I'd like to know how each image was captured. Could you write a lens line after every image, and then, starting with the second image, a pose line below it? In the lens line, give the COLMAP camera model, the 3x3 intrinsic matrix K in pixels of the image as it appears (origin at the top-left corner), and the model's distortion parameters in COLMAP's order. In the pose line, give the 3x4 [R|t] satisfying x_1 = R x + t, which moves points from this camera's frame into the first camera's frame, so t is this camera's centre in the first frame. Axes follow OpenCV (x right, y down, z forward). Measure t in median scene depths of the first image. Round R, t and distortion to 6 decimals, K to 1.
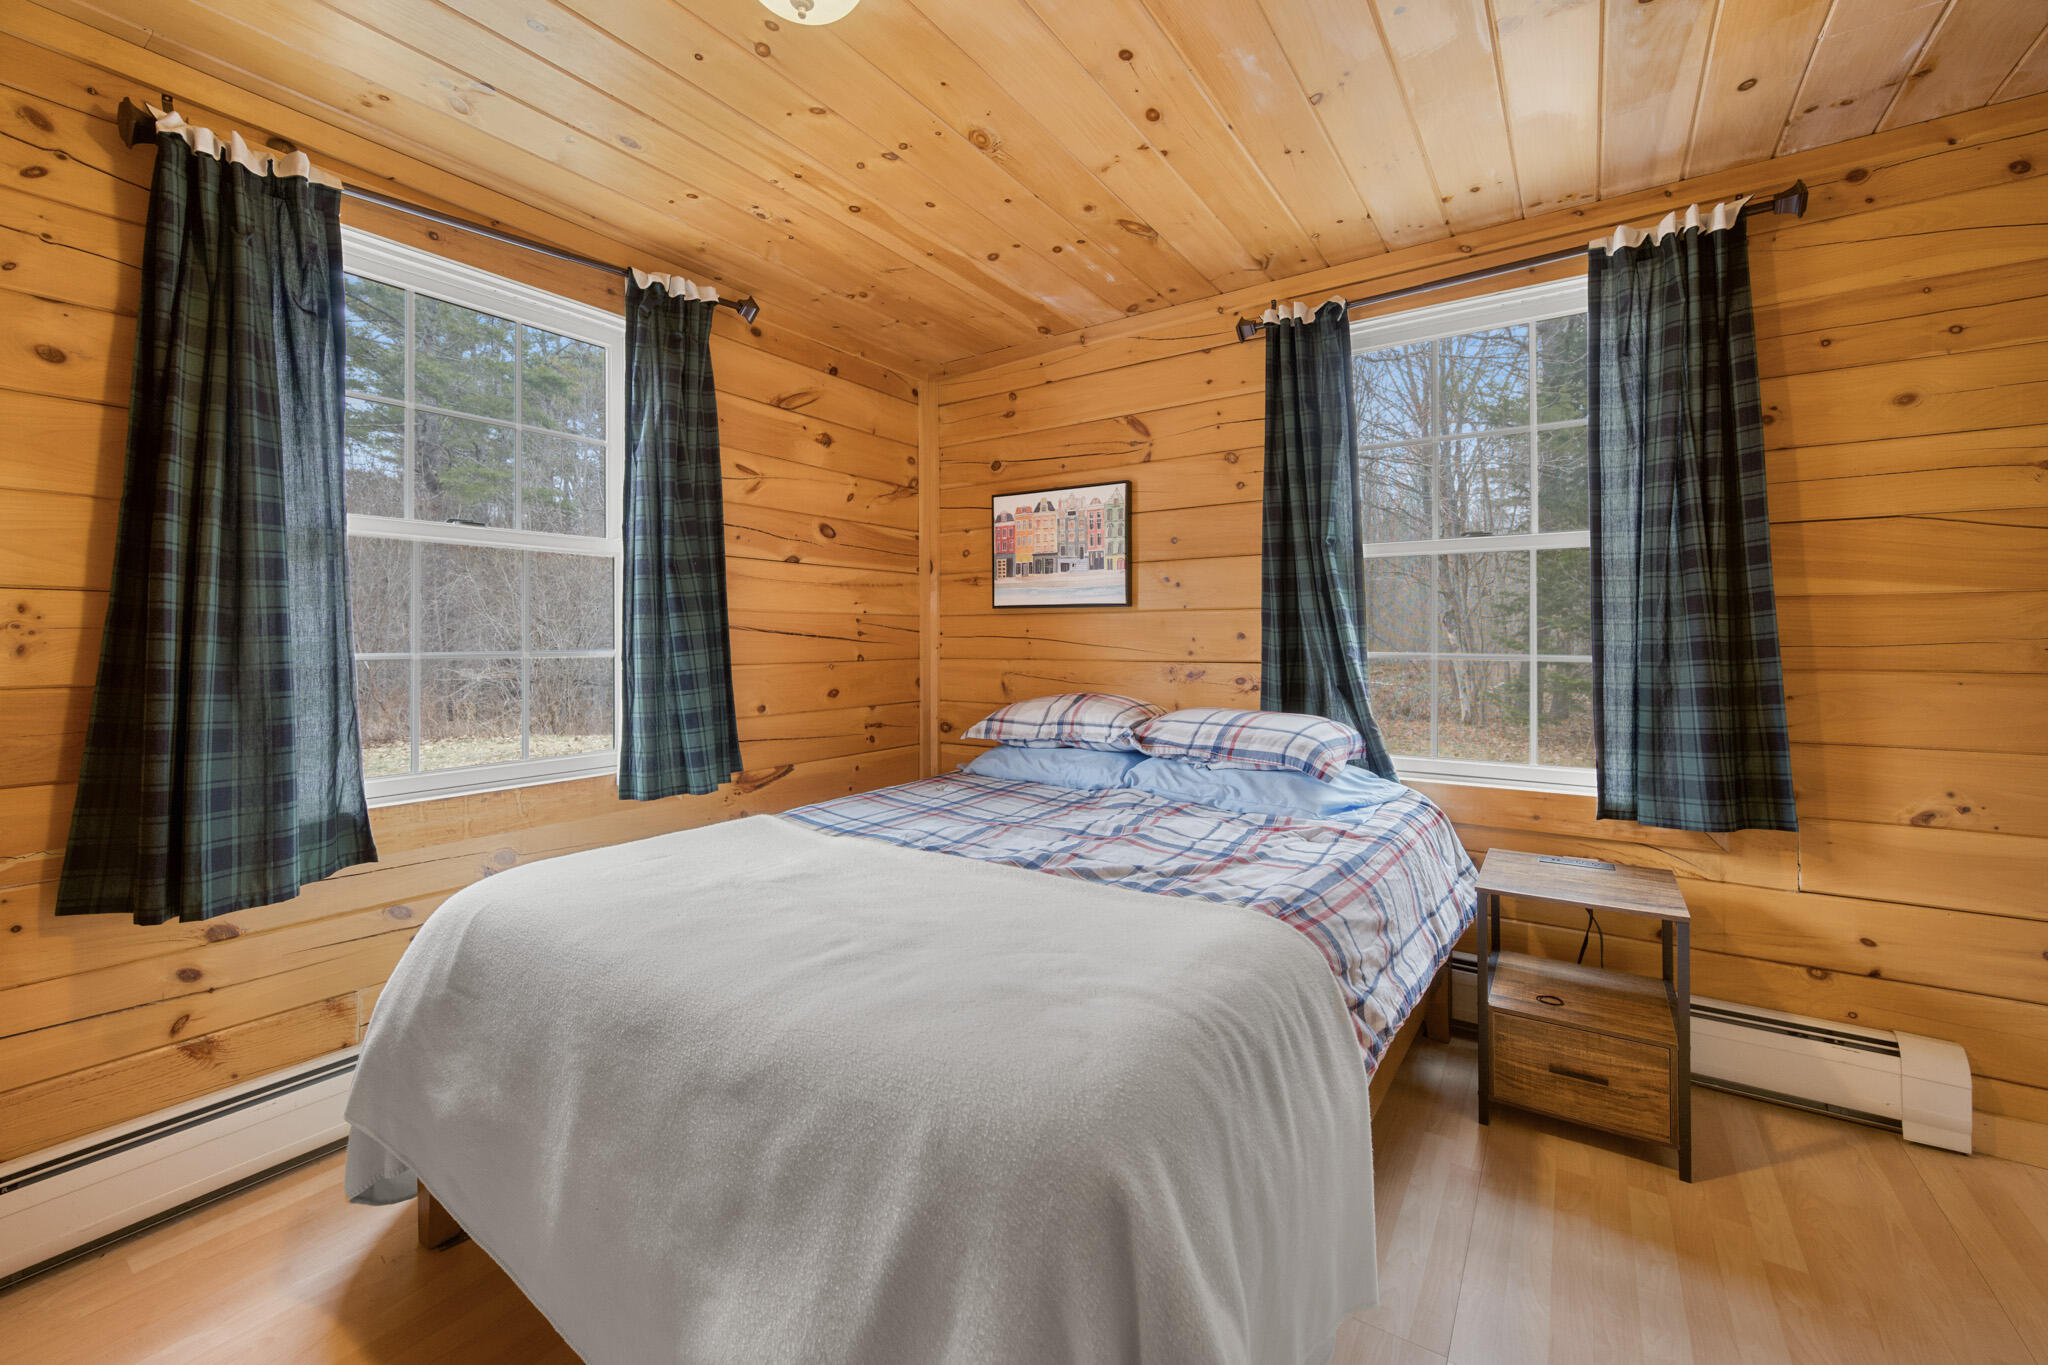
lens RADIAL K [[826.9, 0, 1034.8], [0, 826.9, 634.0], [0, 0, 1]] dist [-0.003663, -0.000349]
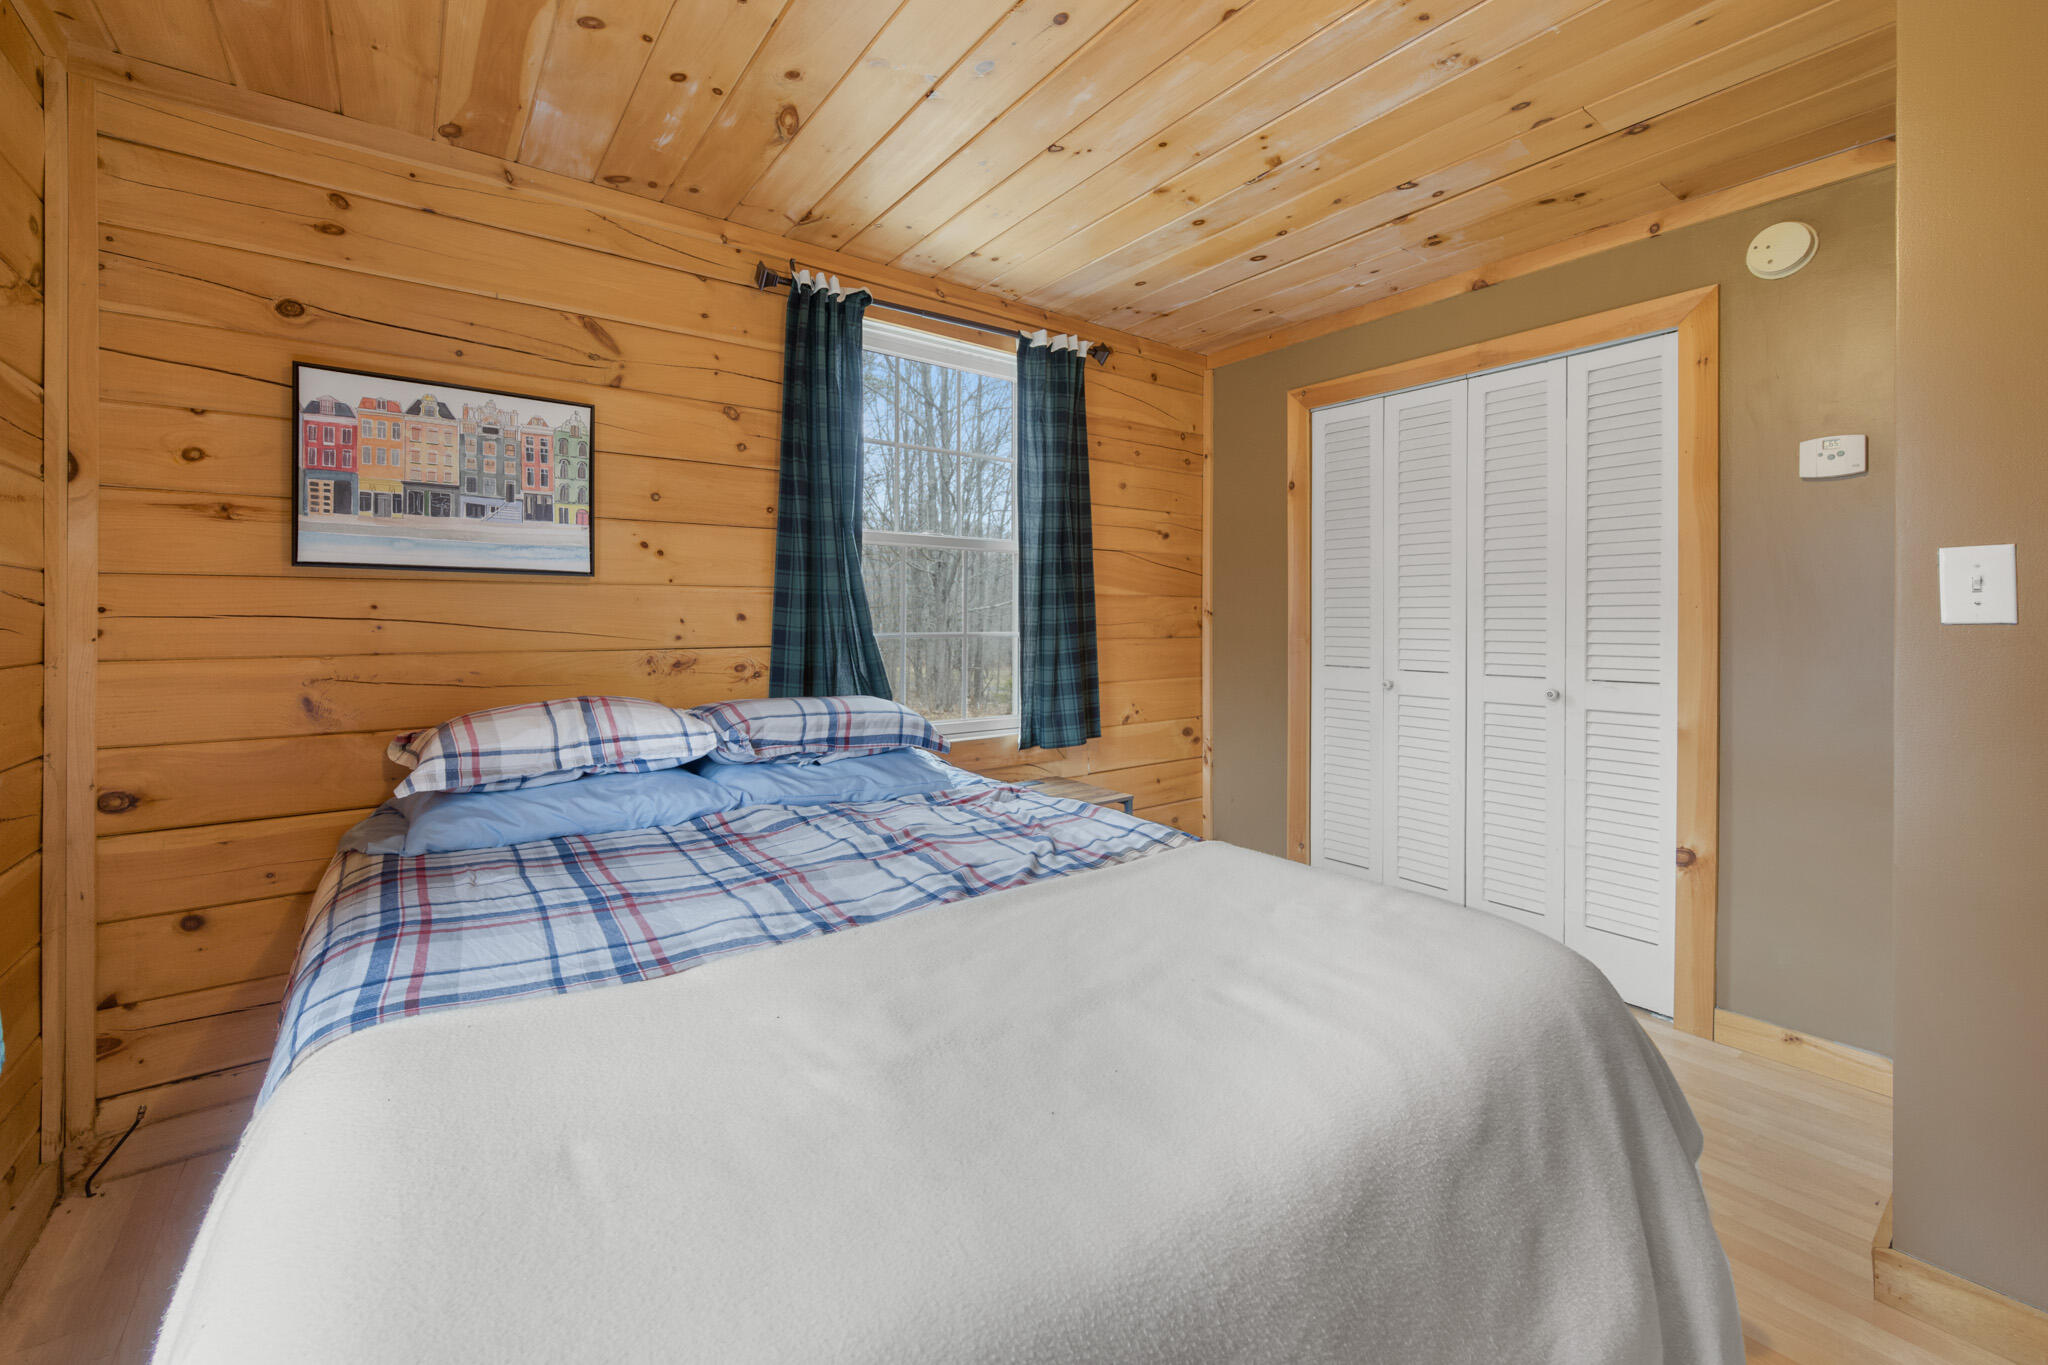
lens RADIAL K [[826.9, 0, 1015.7], [0, 826.9, 621.2], [0, 0, 1]] dist [-0.003663, -0.000349]
pose [[0.333841, 0.000344, 0.942629, -0.470091], [-0.004234, 0.999990, 0.001134, 0.004370], [-0.942620, -0.004370, 0.333839, 0.410583]]
